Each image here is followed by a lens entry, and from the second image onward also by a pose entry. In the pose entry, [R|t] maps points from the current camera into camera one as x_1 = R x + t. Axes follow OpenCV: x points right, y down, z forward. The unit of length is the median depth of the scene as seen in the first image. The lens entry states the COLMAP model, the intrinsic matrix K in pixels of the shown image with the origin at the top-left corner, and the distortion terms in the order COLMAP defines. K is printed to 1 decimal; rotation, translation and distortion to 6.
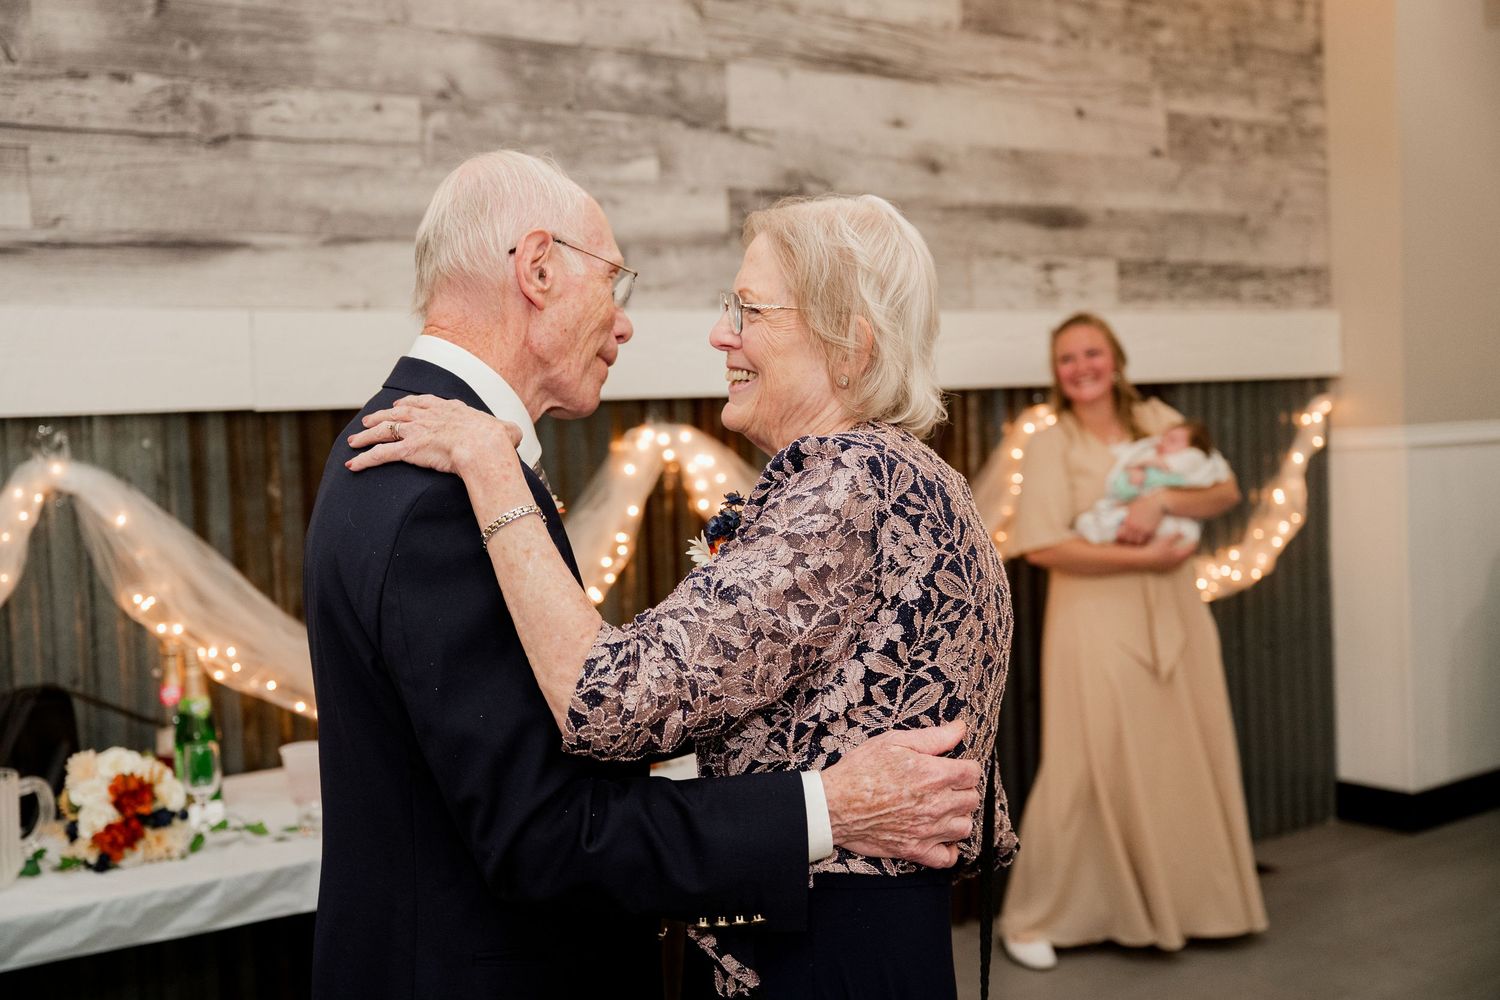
lens RADIAL K [[1754.4, 0, 745.9], [0, 1754.4, 508.6], [0, 0, 1]] dist [0.008053, 0.000000]
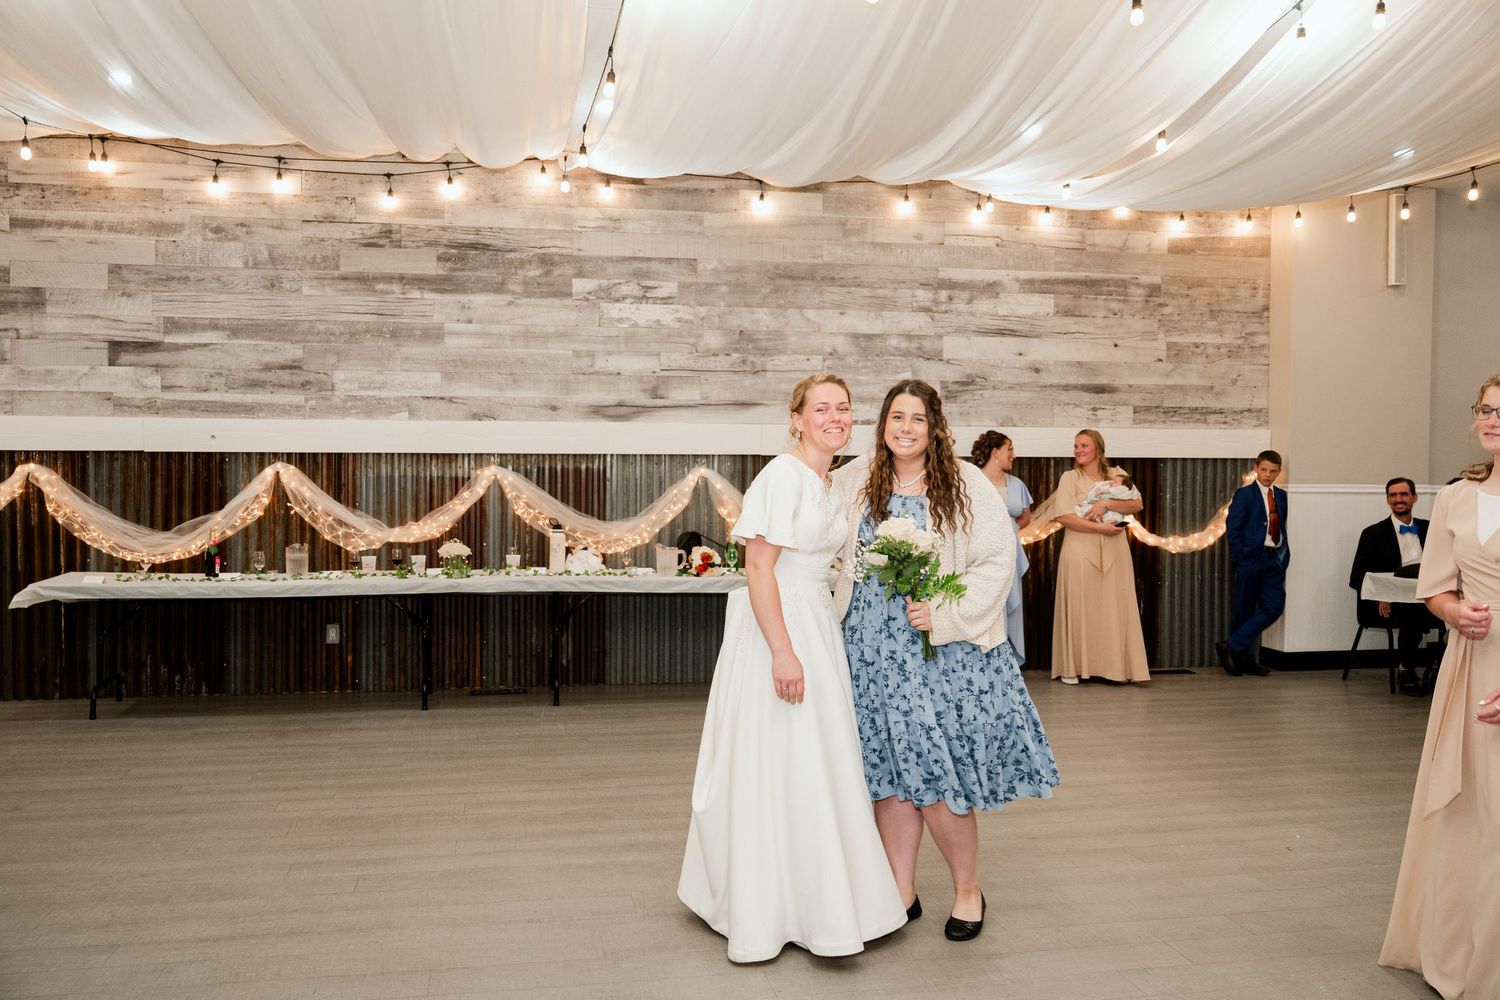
lens RADIAL K [[1285.9, 0, 742.9], [0, 1285.9, 502.8], [0, 0, 1]] dist [-0.003745, 0.015388]
pose [[0.899796, 0.053350, -0.433037, 0.600111], [-0.063083, 0.997975, -0.008129, 0.043883], [0.431727, 0.034631, 0.901339, -0.954448]]
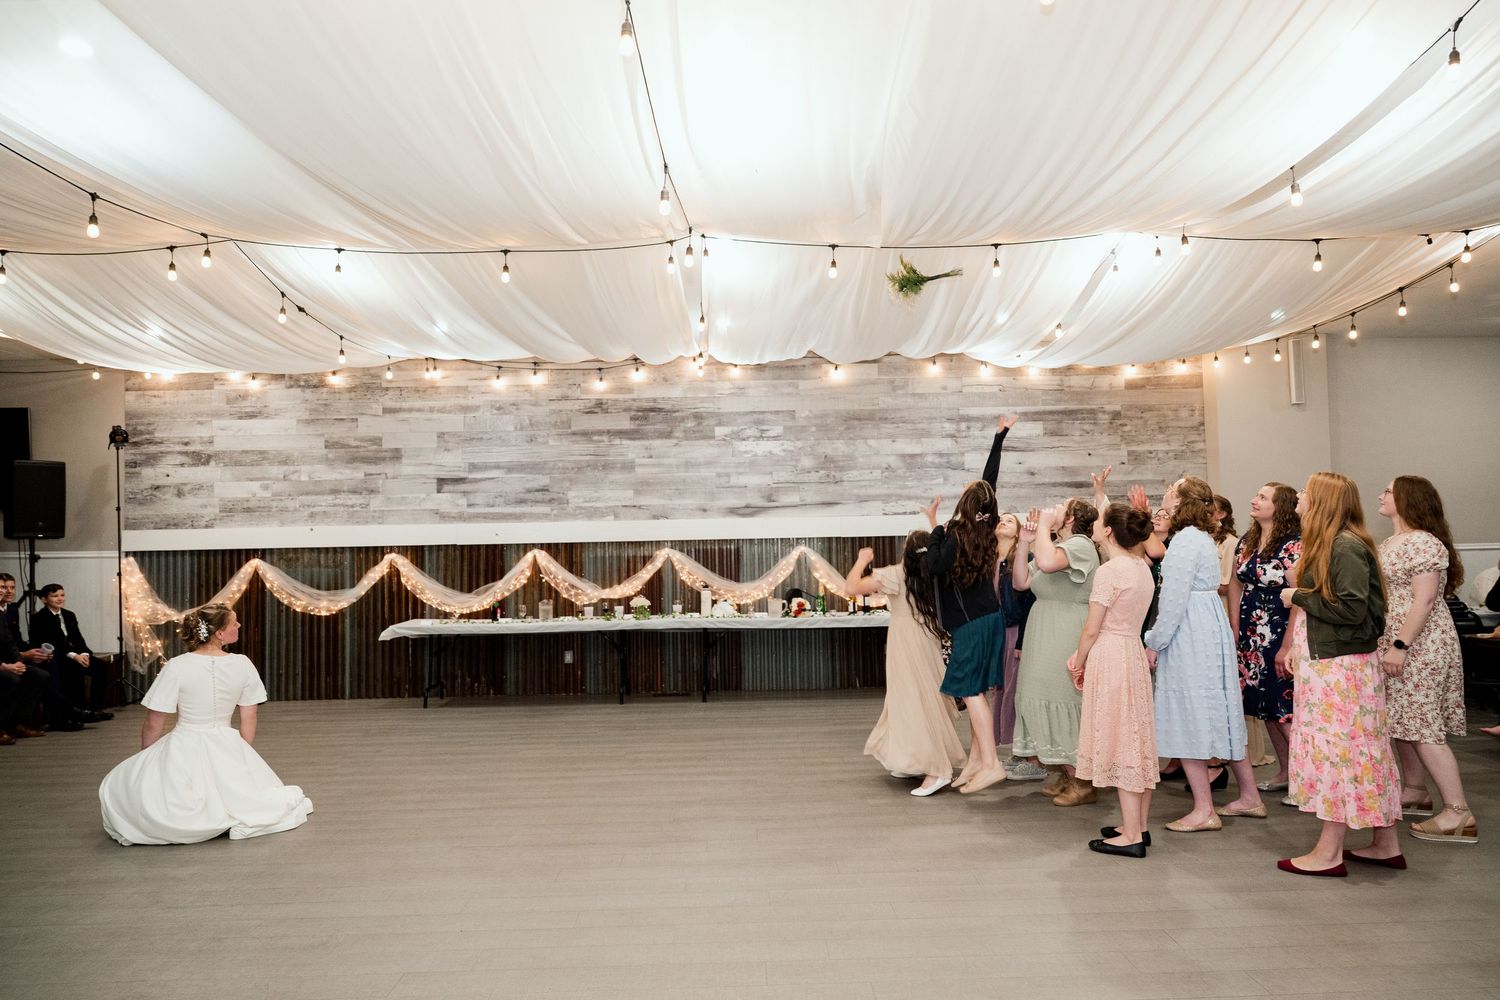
lens RADIAL K [[999.9, 0, 755.8], [0, 999.9, 497.3], [0, 0, 1]] dist [0.000102, 0.006490]
pose [[0.813501, -0.007907, -0.581510, 0.954381], [-0.043957, 0.996211, -0.075039, 0.044273], [0.579900, 0.086606, 0.810071, -1.165569]]
